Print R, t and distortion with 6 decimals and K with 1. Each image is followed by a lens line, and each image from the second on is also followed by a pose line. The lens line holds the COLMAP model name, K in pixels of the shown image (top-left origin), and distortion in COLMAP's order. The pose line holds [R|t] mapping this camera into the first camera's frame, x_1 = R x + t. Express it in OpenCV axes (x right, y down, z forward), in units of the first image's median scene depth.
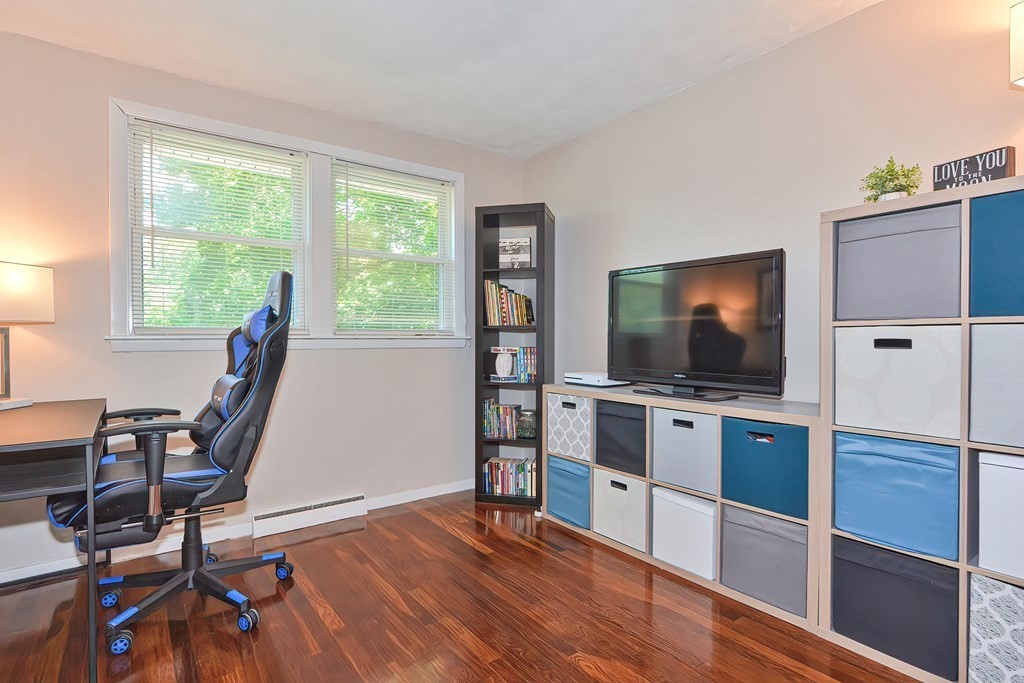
lens RADIAL K [[508.3, 0, 509.3], [0, 508.3, 332.7], [0, 0, 1]] dist [-0.027305, -0.000165]
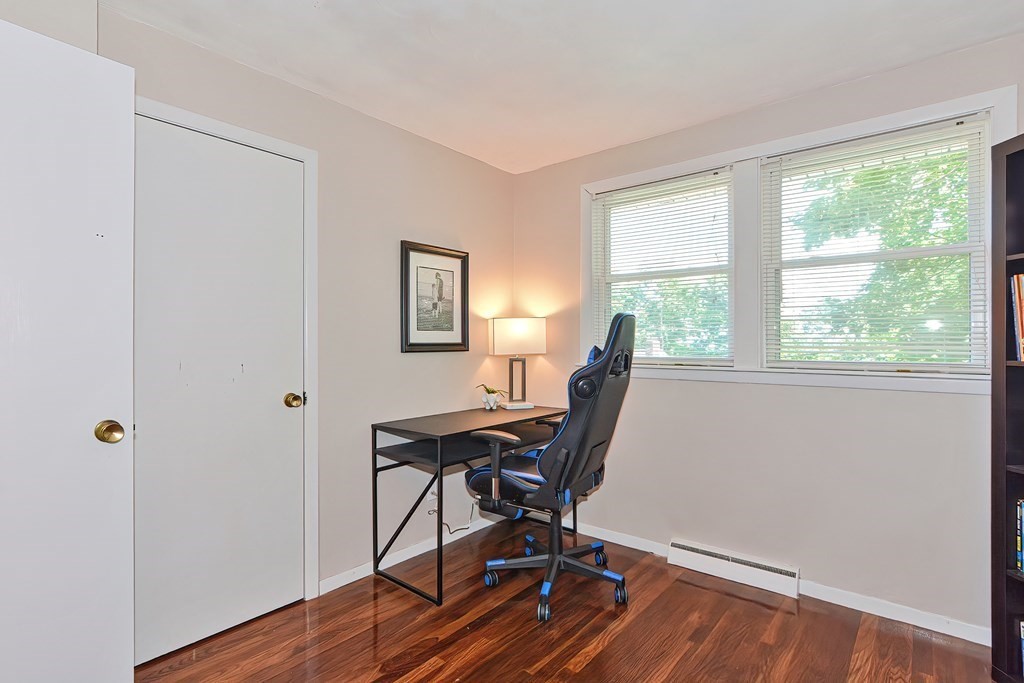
lens RADIAL K [[491.7, 0, 512.0], [0, 491.7, 341.5], [0, 0, 1]] dist [-0.000335, -0.021768]
pose [[0.237126, -0.006273, -0.971459, 0.373558], [0.002878, 0.999979, -0.005755, -0.037602], [0.971475, -0.001431, 0.237139, 0.425130]]
